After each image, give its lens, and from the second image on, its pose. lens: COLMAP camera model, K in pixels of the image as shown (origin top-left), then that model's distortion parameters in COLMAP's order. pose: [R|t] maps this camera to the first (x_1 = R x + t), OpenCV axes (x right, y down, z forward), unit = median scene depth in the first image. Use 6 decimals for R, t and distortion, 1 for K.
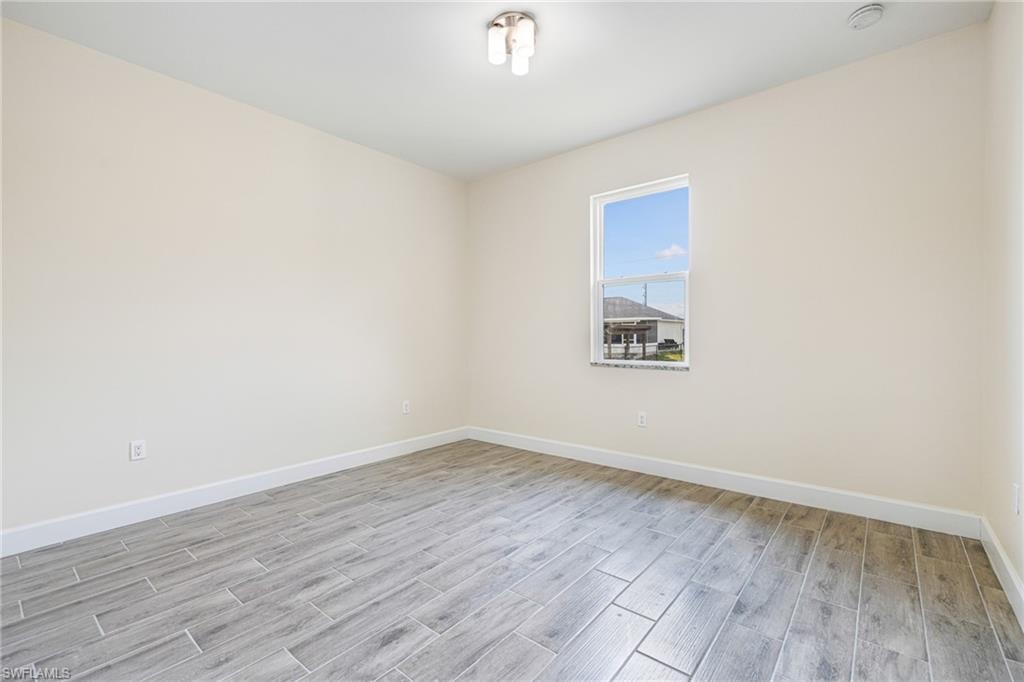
lens RADIAL K [[452.4, 0, 511.7], [0, 452.4, 336.5], [0, 0, 1]] dist [0.000151, 0.000045]
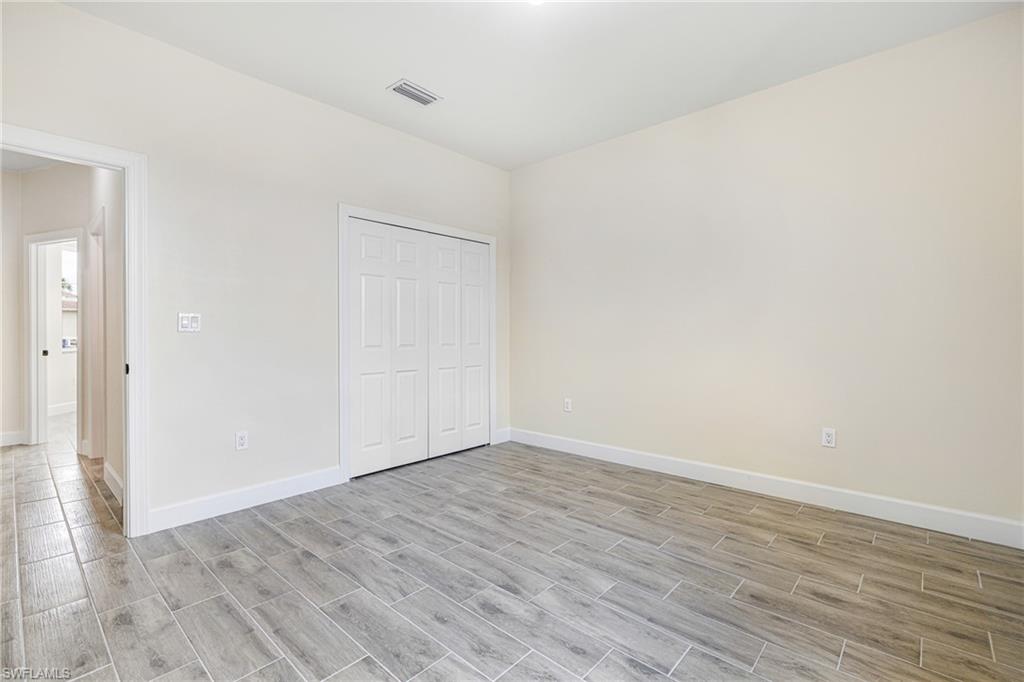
lens RADIAL K [[452.4, 0, 511.7], [0, 452.4, 336.5], [0, 0, 1]] dist [0.000151, 0.000045]
pose [[-0.039835, 0.017910, -0.999046, 0.779780], [0.002287, 0.999838, 0.017833, -0.008456], [0.999204, -0.001574, -0.039869, 0.978582]]
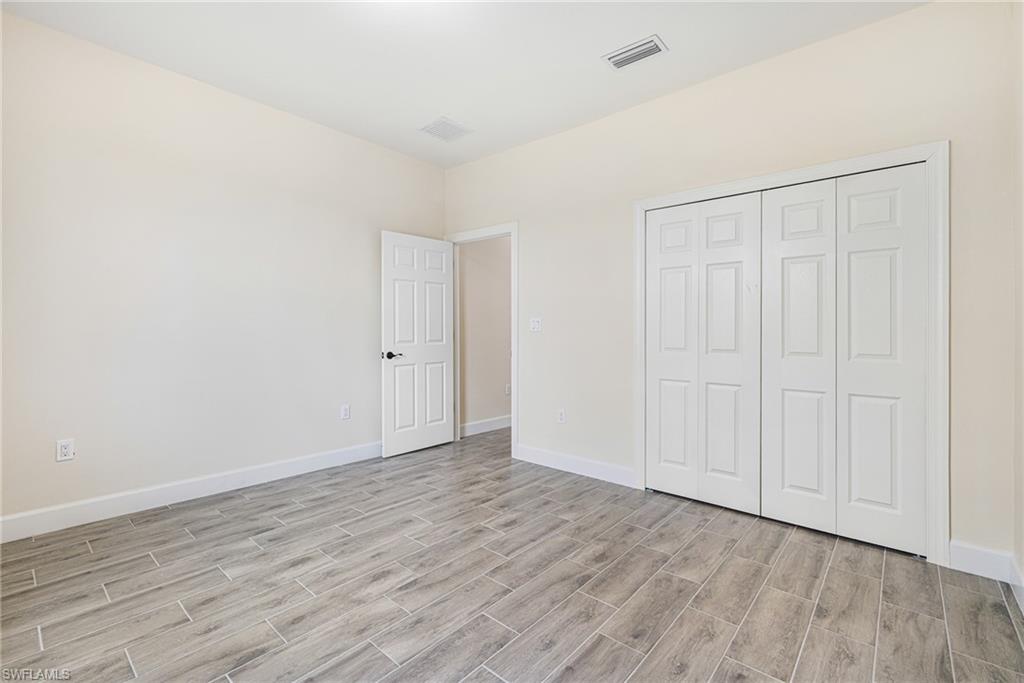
lens RADIAL K [[462.7, 0, 511.7], [0, 462.7, 331.2], [0, 0, 1]] dist [-0.000094, -0.000163]
pose [[-0.999846, 0.000442, 0.017537, -0.200232], [0.000447, 1.000000, 0.000262, -0.003119], [-0.017537, 0.000270, -0.999846, 1.760870]]
